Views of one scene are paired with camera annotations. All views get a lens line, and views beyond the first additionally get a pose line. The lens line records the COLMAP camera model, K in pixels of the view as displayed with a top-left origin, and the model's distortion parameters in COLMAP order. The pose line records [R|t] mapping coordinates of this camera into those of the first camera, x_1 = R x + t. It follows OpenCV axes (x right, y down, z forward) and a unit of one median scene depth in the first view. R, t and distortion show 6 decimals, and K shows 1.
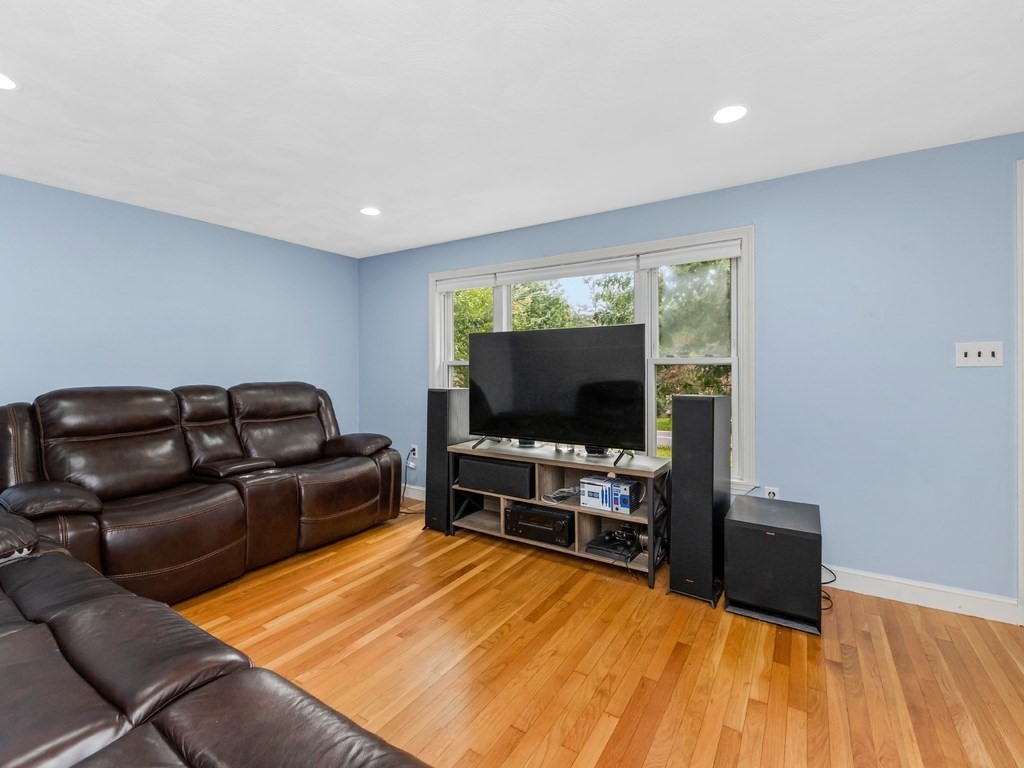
lens RADIAL K [[461.1, 0, 499.2], [0, 461.1, 362.2], [0, 0, 1]] dist [-0.000564, -0.001319]
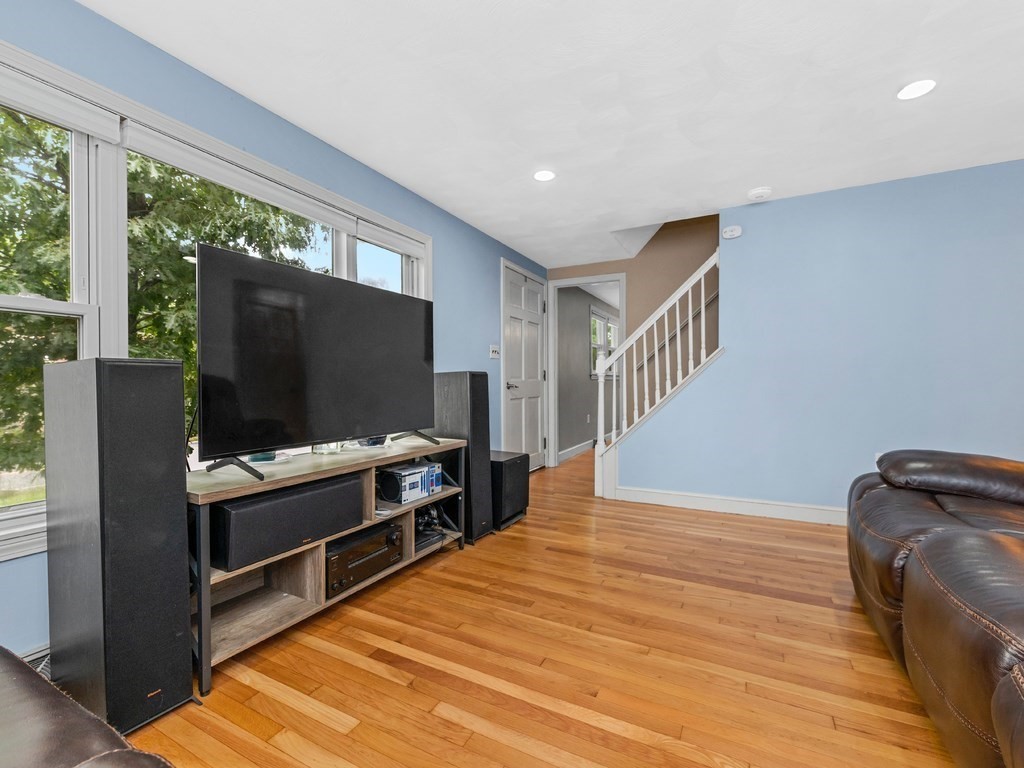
lens RADIAL K [[456.9, 0, 507.4], [0, 456.9, 379.6], [0, 0, 1]] dist [-0.001402, -0.000475]
pose [[-0.098951, 0.007271, 0.995066, -0.689464], [-0.011962, 0.999892, -0.008495, 0.092956], [-0.995020, -0.012744, -0.098854, 0.926306]]
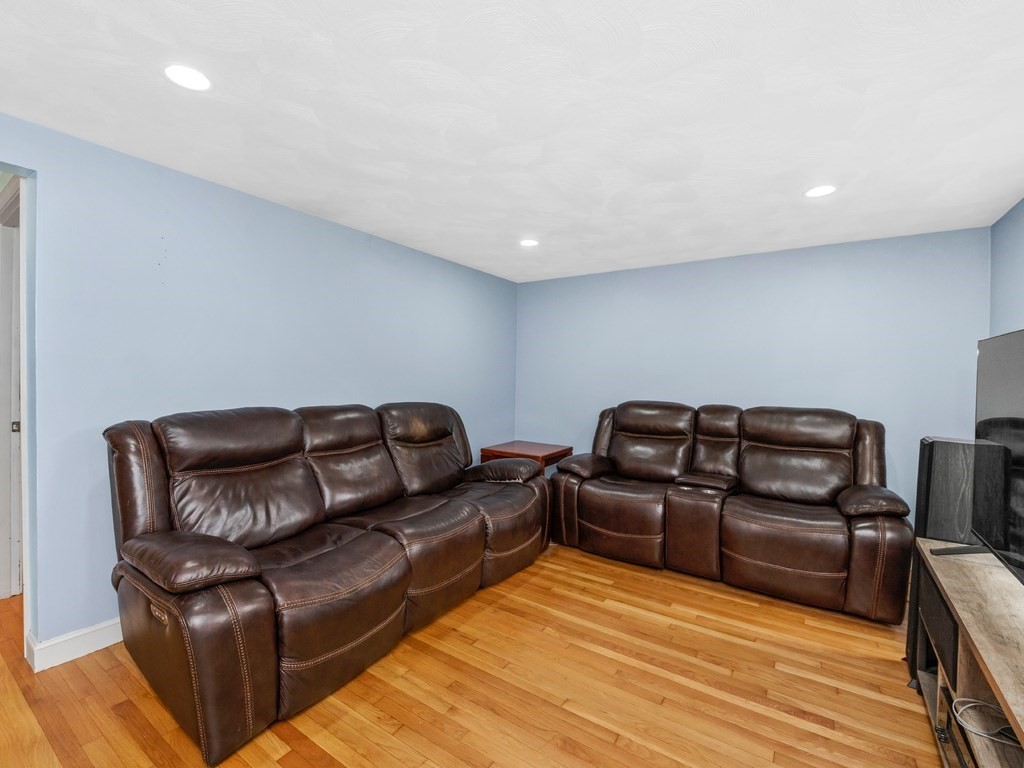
lens RADIAL K [[456.9, 0, 507.4], [0, 456.9, 379.6], [0, 0, 1]] dist [-0.001402, -0.000475]
pose [[-0.018473, 0.006952, -0.999805, 0.575218], [0.001025, 0.999975, 0.006934, -0.024836], [0.999829, -0.000897, -0.018479, 0.599871]]
